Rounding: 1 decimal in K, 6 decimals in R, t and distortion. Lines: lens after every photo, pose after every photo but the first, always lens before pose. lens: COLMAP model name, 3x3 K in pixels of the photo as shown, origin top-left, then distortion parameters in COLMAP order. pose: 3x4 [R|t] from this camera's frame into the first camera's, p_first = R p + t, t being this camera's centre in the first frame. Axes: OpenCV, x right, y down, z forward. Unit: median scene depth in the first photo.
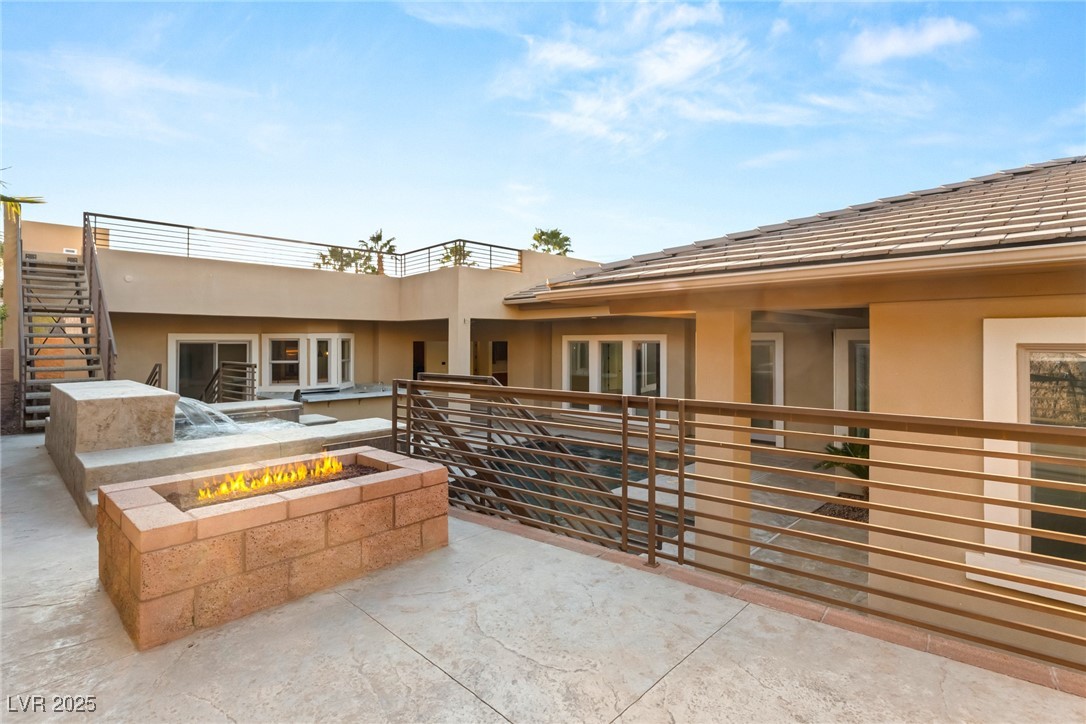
lens RADIAL K [[530.3, 0, 537.1], [0, 530.3, 336.0], [0, 0, 1]] dist [-0.000272, 0.000722]
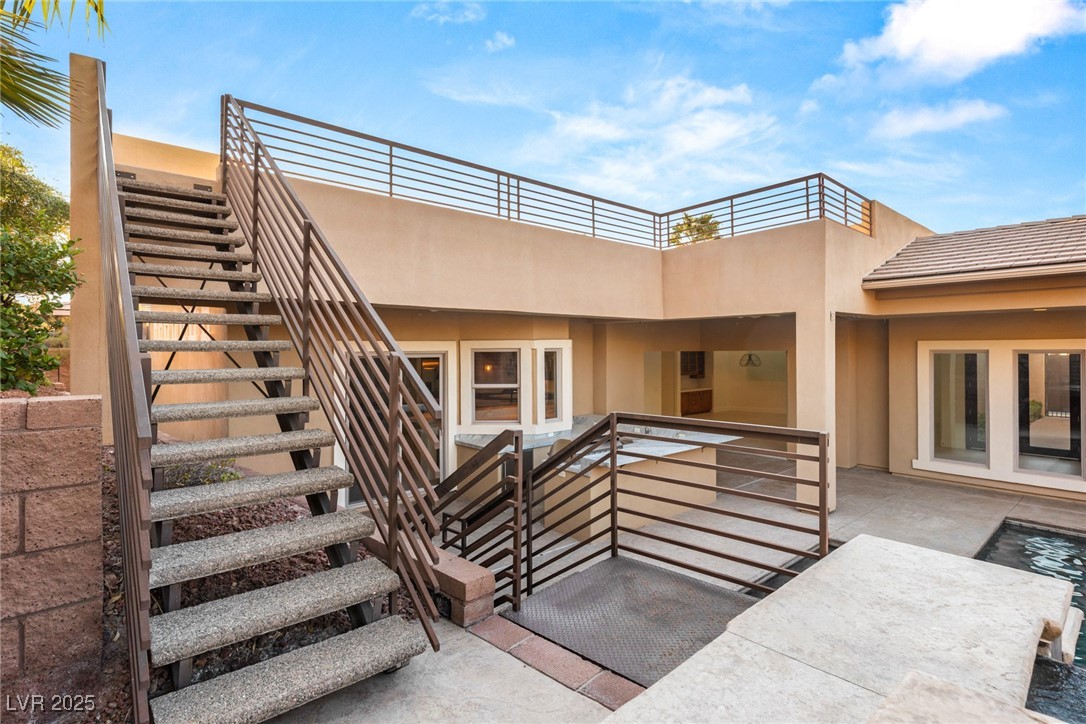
lens RADIAL K [[533.0, 0, 543.5], [0, 533.0, 346.7], [0, 0, 1]] dist [-0.002204, -0.000055]
pose [[0.997879, -0.004358, -0.064952, -0.378714], [0.004717, 0.999974, 0.005383, -0.000458], [0.064927, -0.005678, 0.997874, 0.379328]]
